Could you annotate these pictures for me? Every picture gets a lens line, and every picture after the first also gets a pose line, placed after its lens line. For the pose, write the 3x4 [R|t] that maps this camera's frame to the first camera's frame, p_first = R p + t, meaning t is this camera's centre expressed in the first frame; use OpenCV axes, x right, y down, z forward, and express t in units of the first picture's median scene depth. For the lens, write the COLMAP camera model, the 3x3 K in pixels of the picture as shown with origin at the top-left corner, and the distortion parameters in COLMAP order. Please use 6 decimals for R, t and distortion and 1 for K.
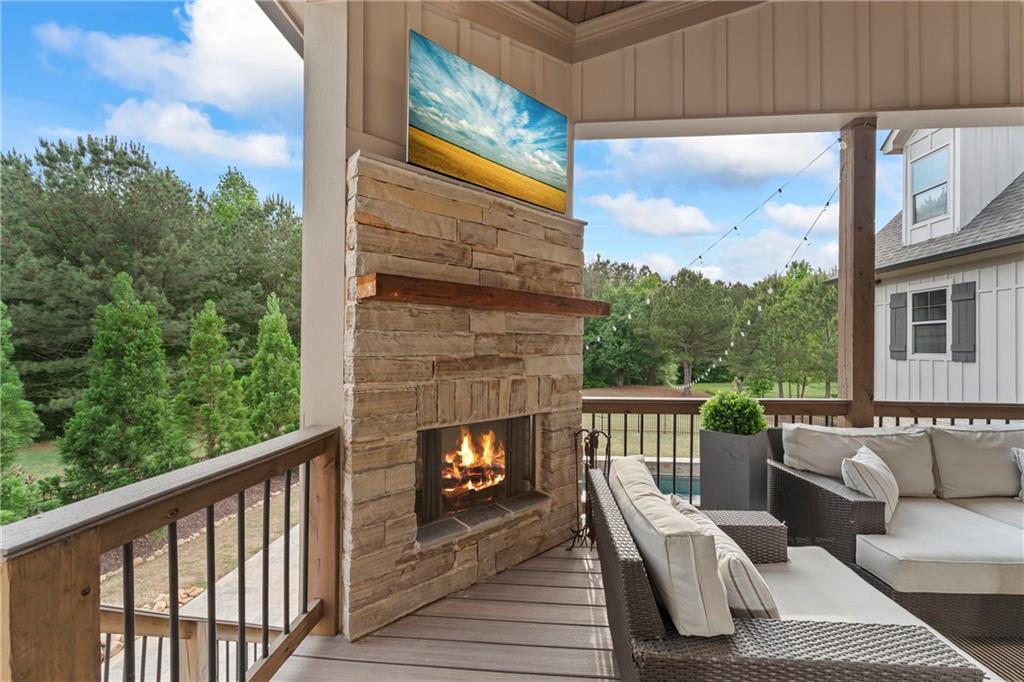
lens RADIAL K [[400.6, 0, 515.6], [0, 400.6, 349.6], [0, 0, 1]] dist [-0.001589, -0.000062]
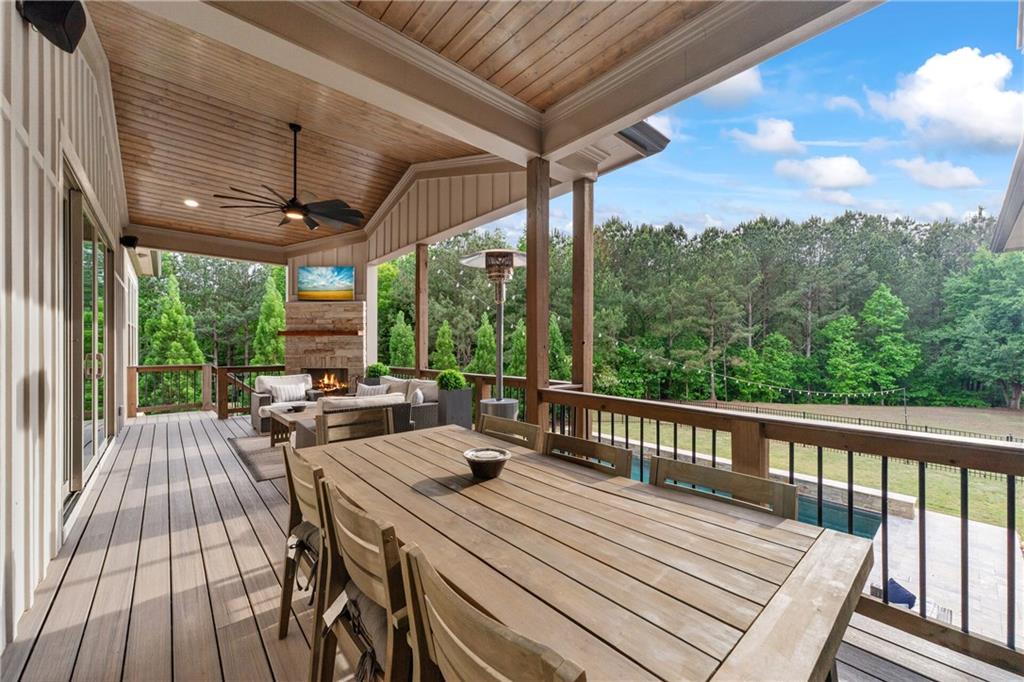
lens RADIAL K [[397.5, 0, 516.7], [0, 397.5, 353.8], [0, 0, 1]] dist [-0.000859, 0.002264]
pose [[0.722797, 0.010583, -0.690979, 3.186327], [-0.003150, 0.999923, 0.012019, 0.008223], [0.691053, -0.006510, 0.722775, -0.283174]]
